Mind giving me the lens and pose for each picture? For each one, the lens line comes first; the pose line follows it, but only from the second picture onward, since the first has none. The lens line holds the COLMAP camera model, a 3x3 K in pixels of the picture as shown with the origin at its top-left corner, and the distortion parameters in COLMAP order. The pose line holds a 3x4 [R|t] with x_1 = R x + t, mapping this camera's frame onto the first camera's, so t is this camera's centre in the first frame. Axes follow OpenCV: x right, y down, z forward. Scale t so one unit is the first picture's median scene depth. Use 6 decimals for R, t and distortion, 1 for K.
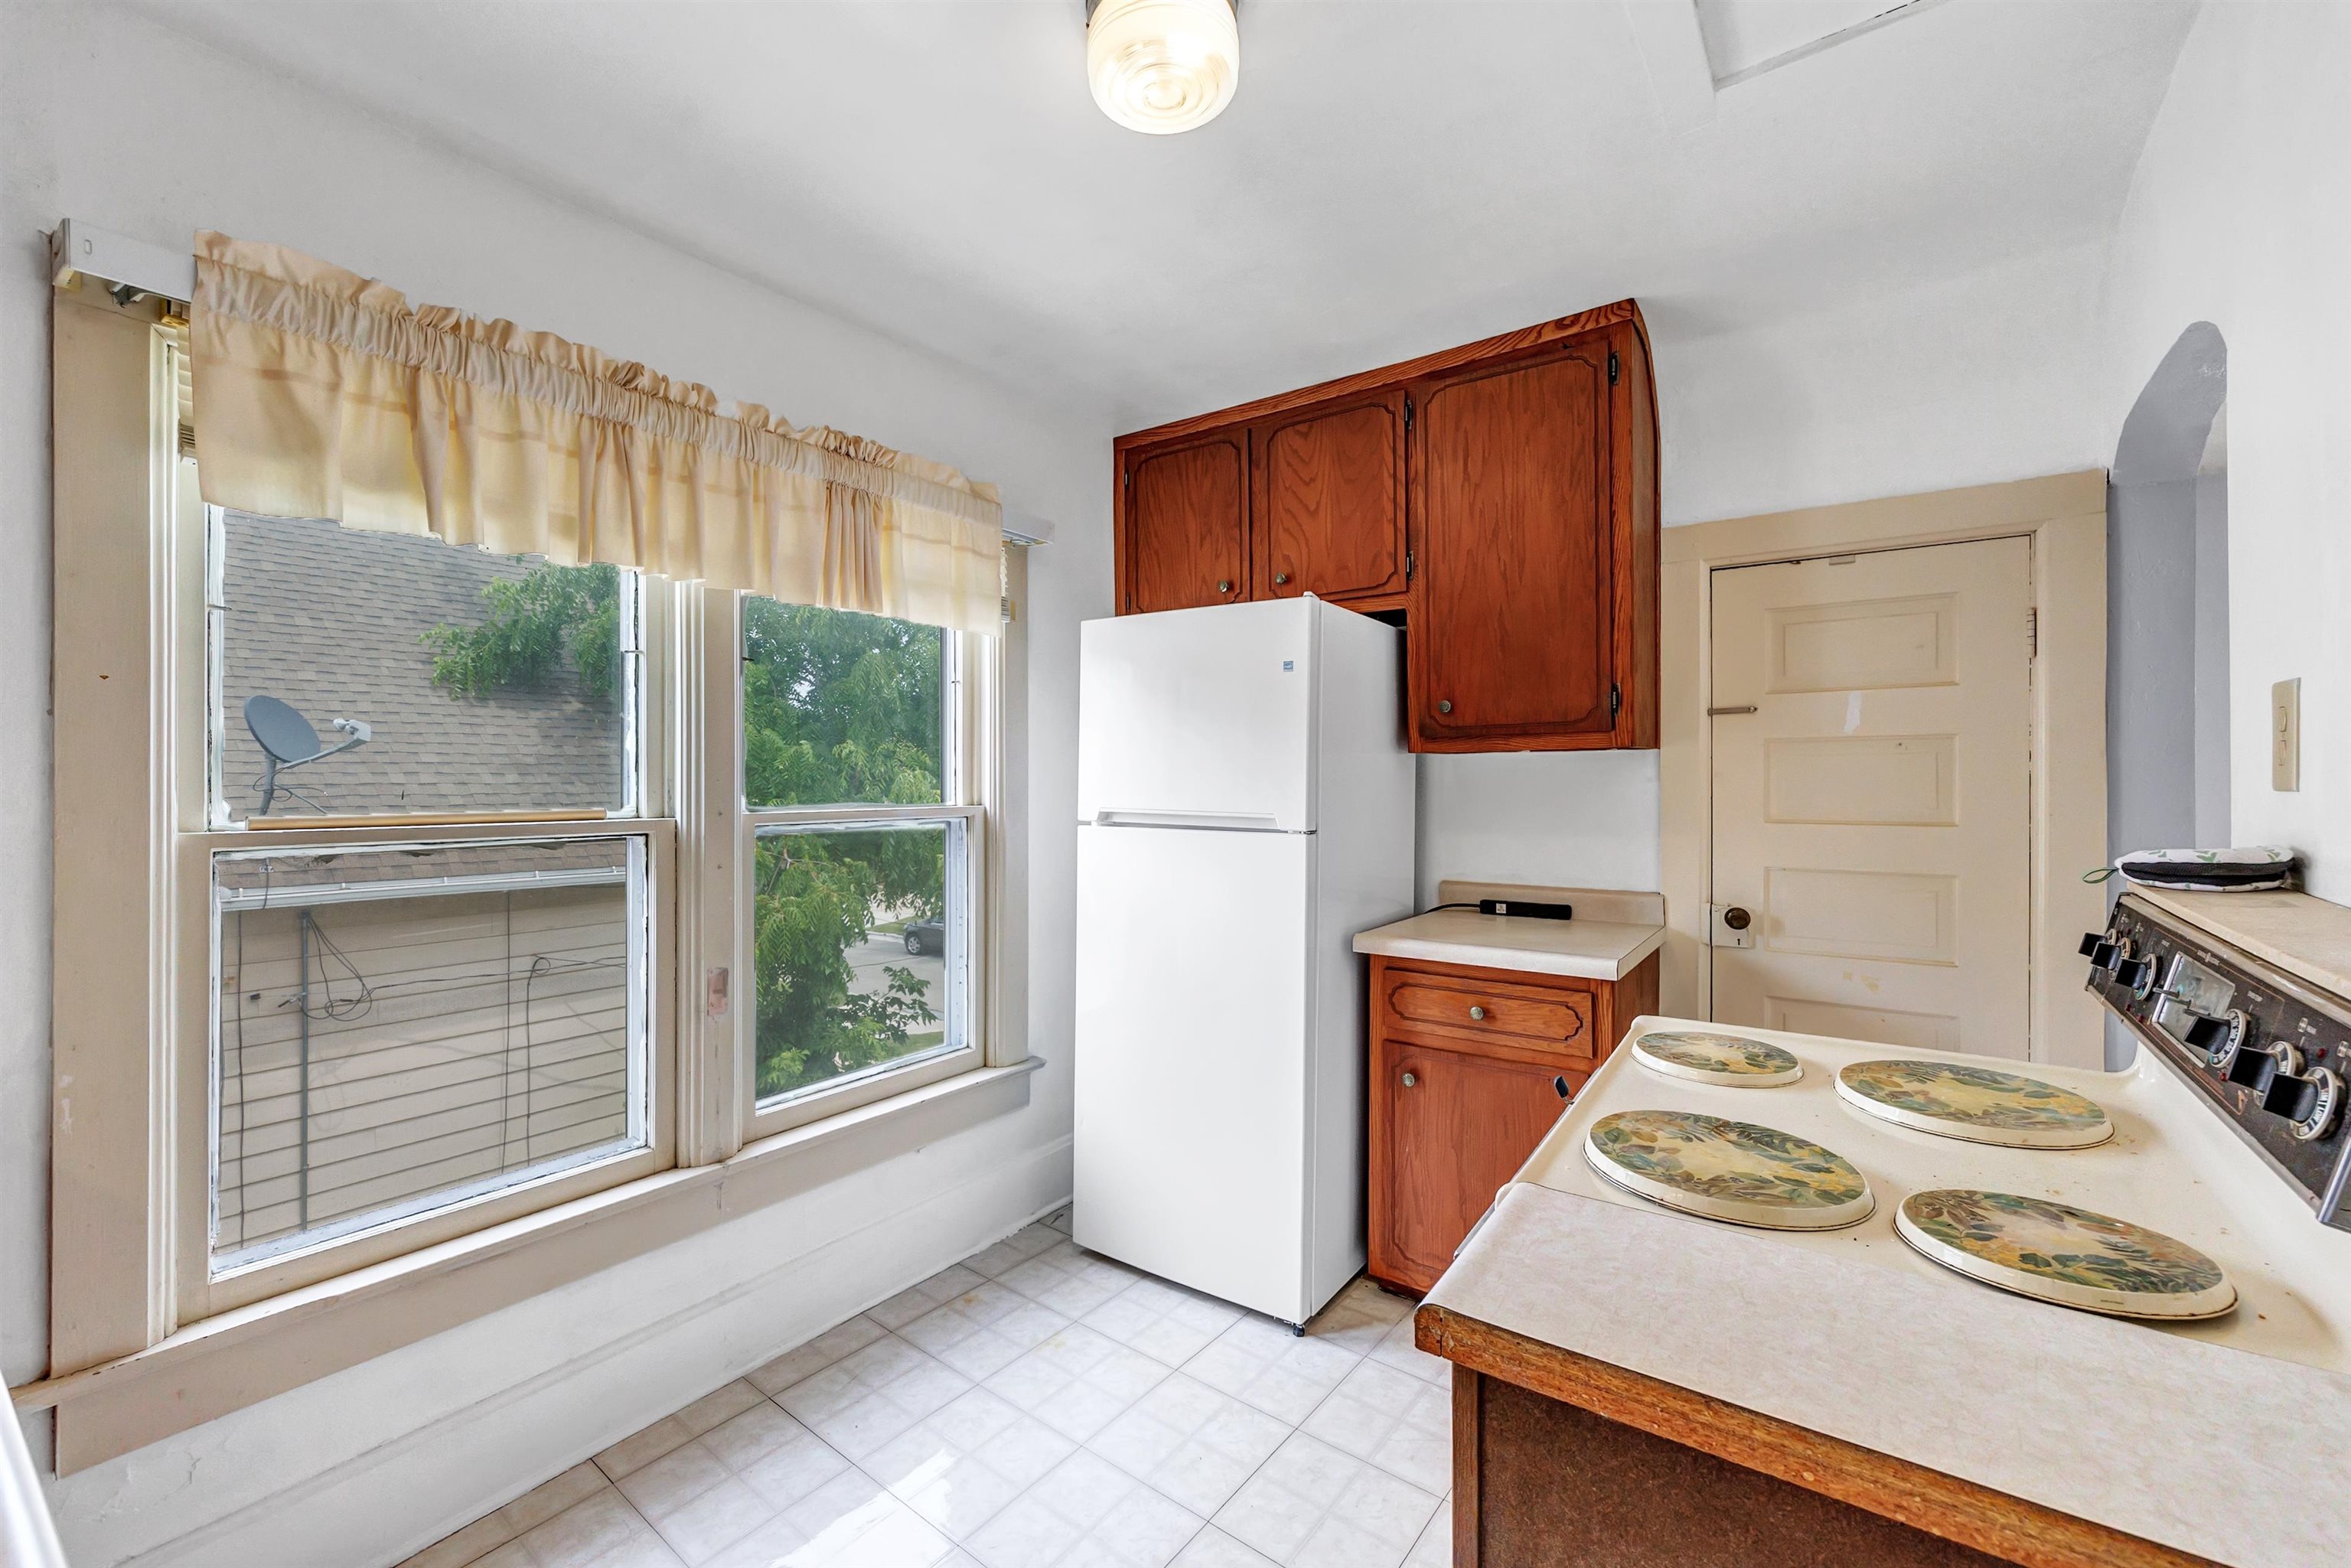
lens RADIAL K [[942.7, 0, 1182.9], [0, 942.7, 779.0], [0, 0, 1]] dist [-0.001402, 0.000186]
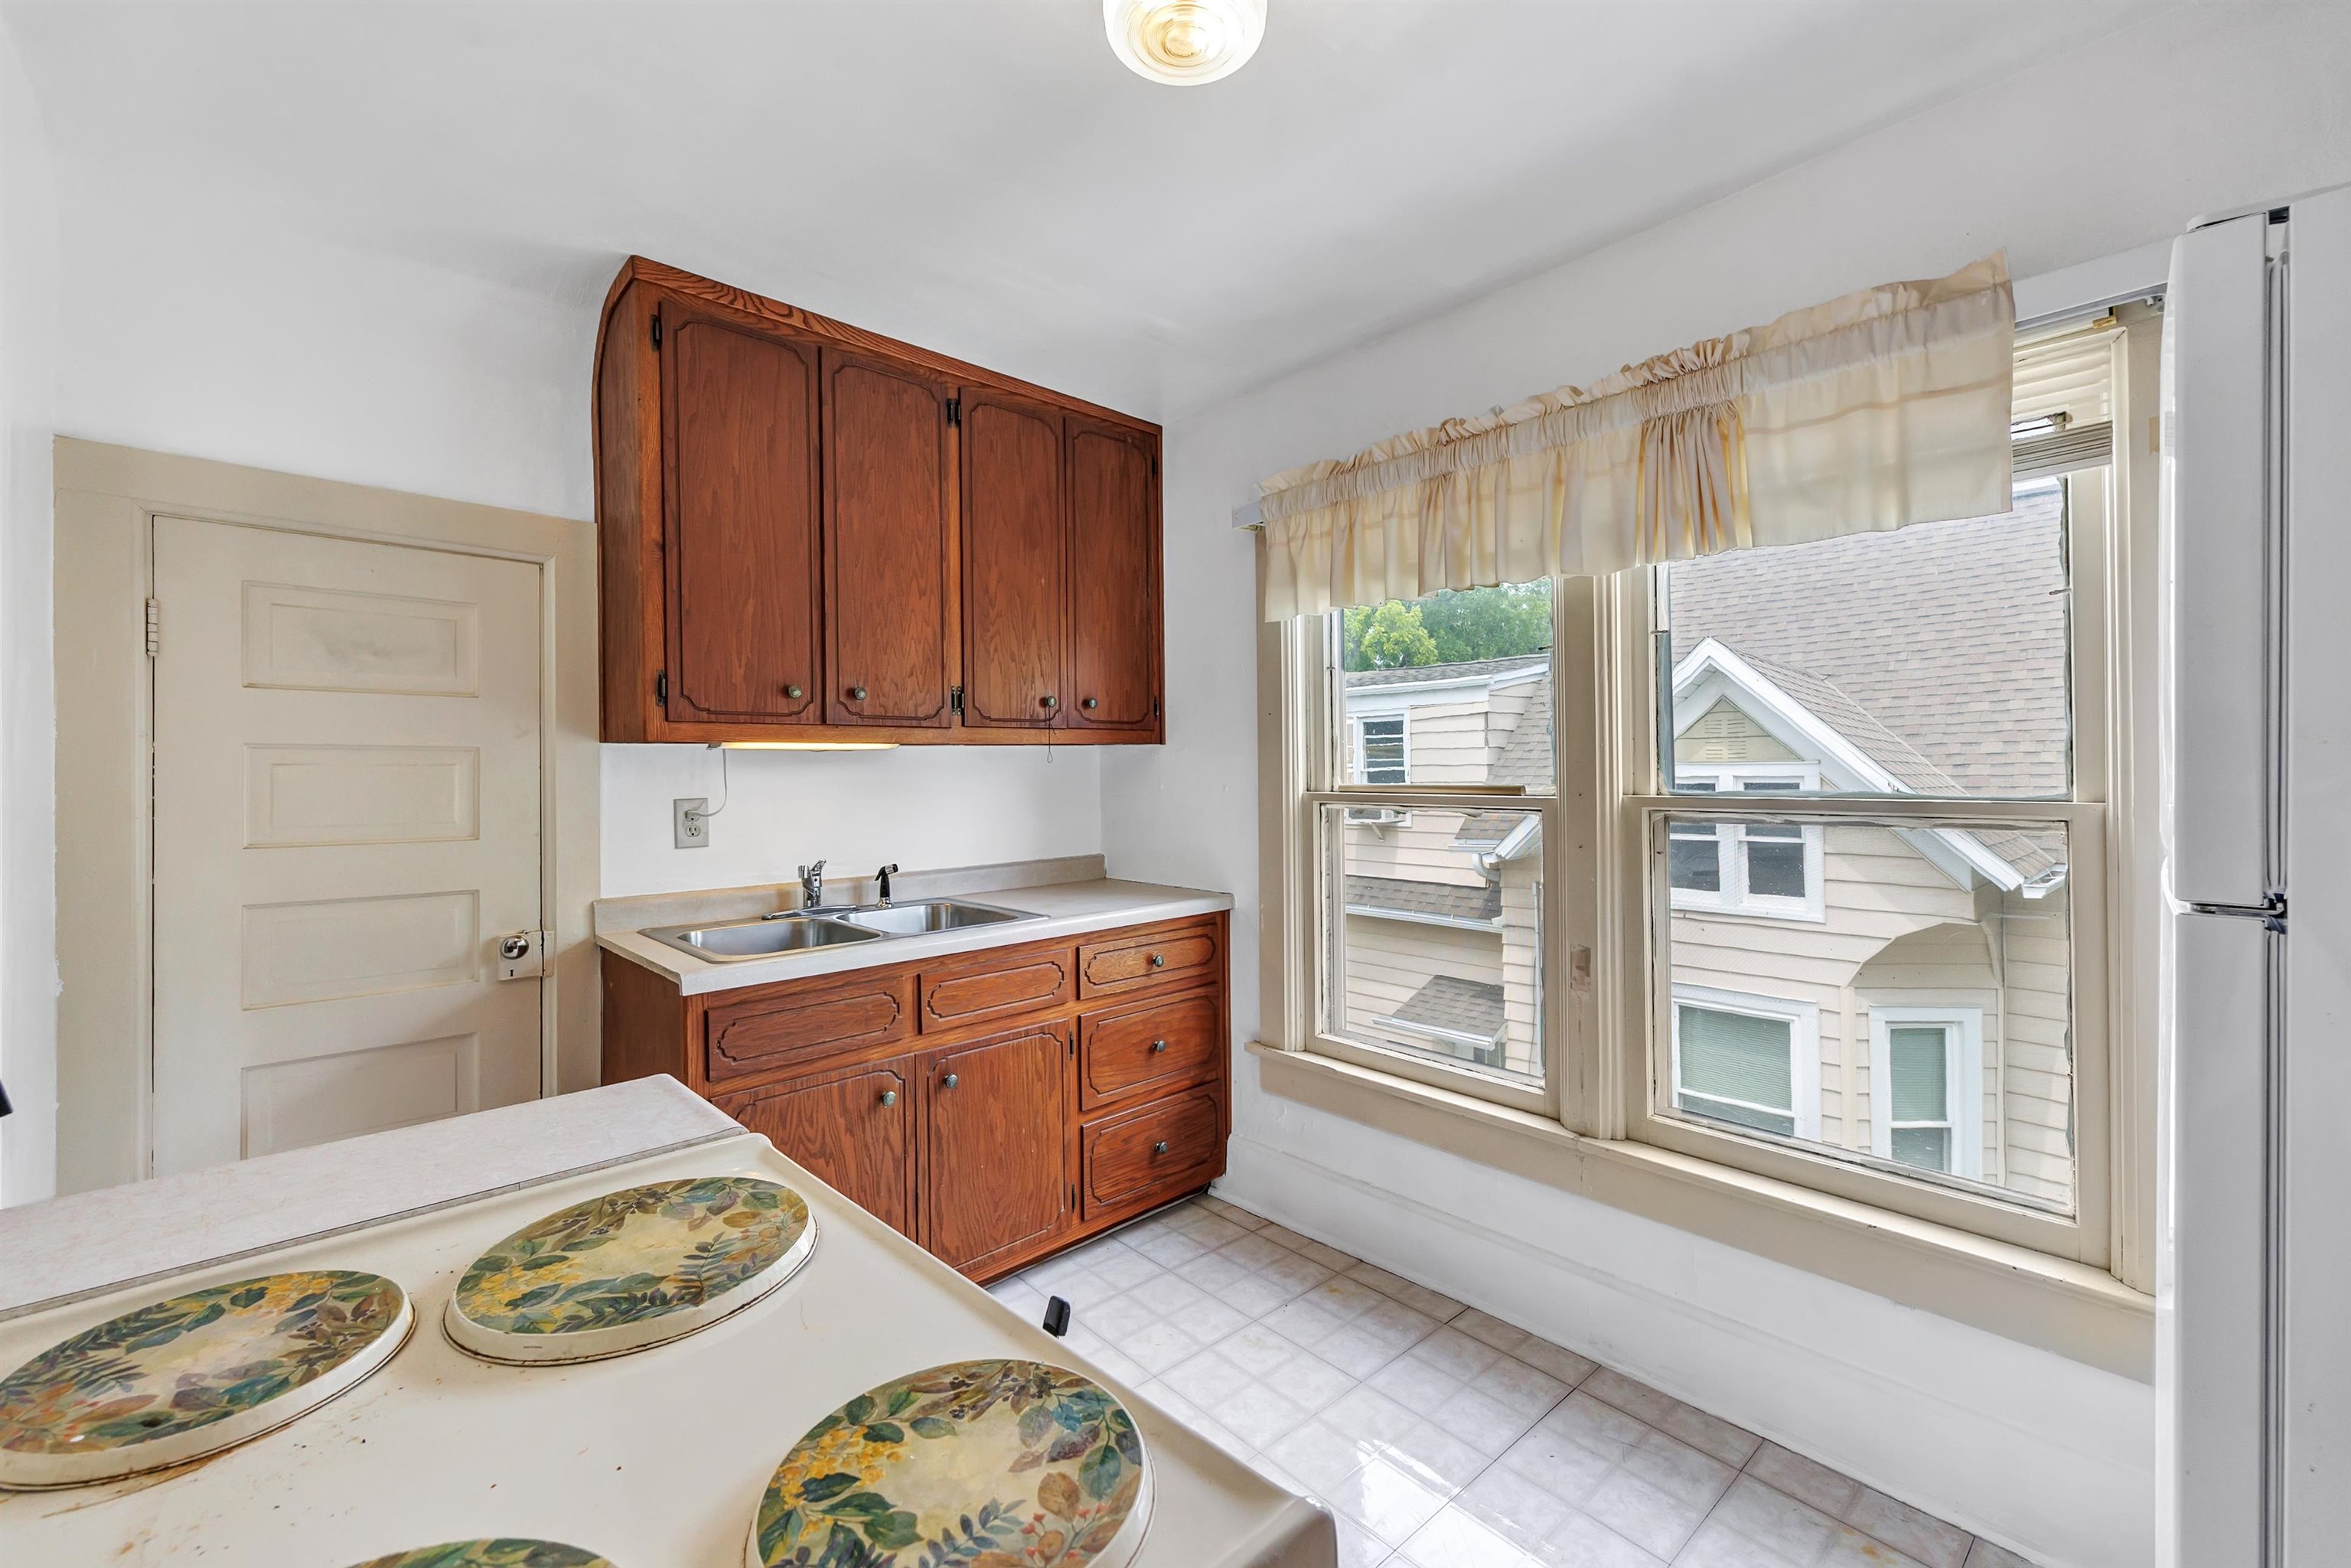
lens RADIAL K [[962.8, 0, 1178.5], [0, 962.8, 765.5], [0, 0, 1]] dist [0.013488, -0.000123]
pose [[-0.189583, 0.003040, -0.981860, 1.263011], [0.010104, 0.999948, 0.001145, -0.000384], [0.981813, -0.009703, -0.189604, 1.572588]]
